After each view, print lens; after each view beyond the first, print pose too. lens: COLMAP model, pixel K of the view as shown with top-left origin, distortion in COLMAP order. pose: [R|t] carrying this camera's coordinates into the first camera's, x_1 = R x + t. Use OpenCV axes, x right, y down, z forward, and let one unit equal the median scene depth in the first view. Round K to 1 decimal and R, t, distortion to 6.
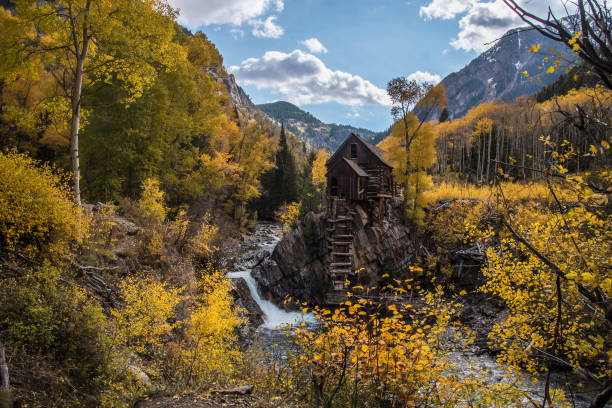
lens RADIAL K [[448.4, 0, 306.0], [0, 448.4, 204.0], [0, 0, 1]] dist [-0.085123, 0.005136]
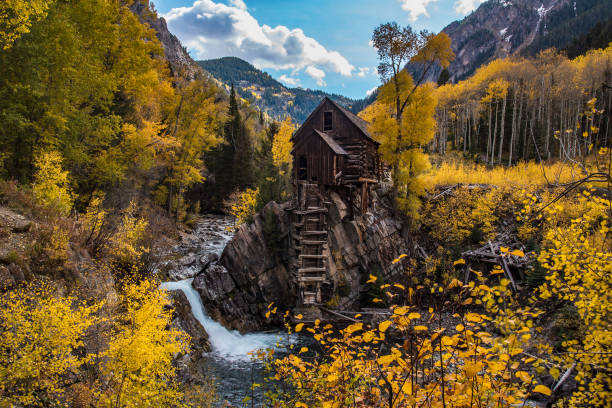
lens RADIAL K [[576.5, 0, 306.0], [0, 576.5, 204.0], [0, 0, 1]] dist [0.029512, 0.018094]
pose [[0.997099, -0.002941, 0.076064, -0.006221], [0.001655, 0.999855, 0.016967, 0.005705], [-0.076103, -0.016792, 0.996959, 0.024094]]
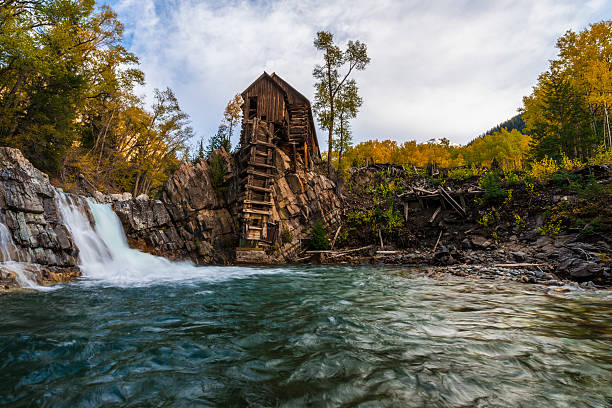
lens RADIAL K [[275.6, 0, 306.0], [0, 275.6, 204.0], [0, 0, 1]] dist [-0.001418, 0.000161]
pose [[0.953826, 0.057837, 0.294739, 0.018758], [0.000285, 0.981111, -0.193445, 0.211485], [-0.300360, 0.184597, 0.935793, 0.532783]]
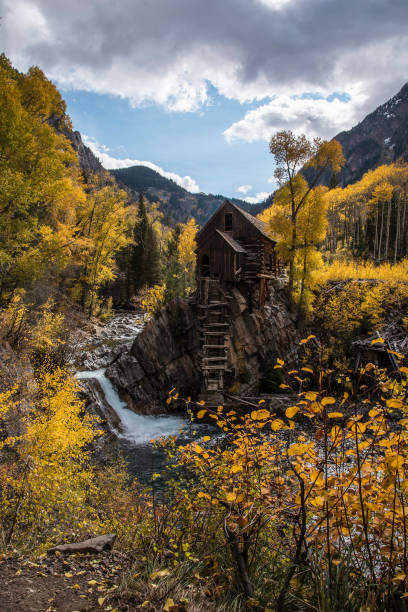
lens RADIAL K [[525.1, 0, 204.0], [0, 525.1, 306.0], [0, 0, 1]] dist [-0.040508, 0.097866]
pose [[0.997708, -0.012614, 0.066479, -0.005226], [0.010713, 0.999526, 0.028872, 0.007731], [-0.066812, -0.028094, 0.997370, 0.034422]]
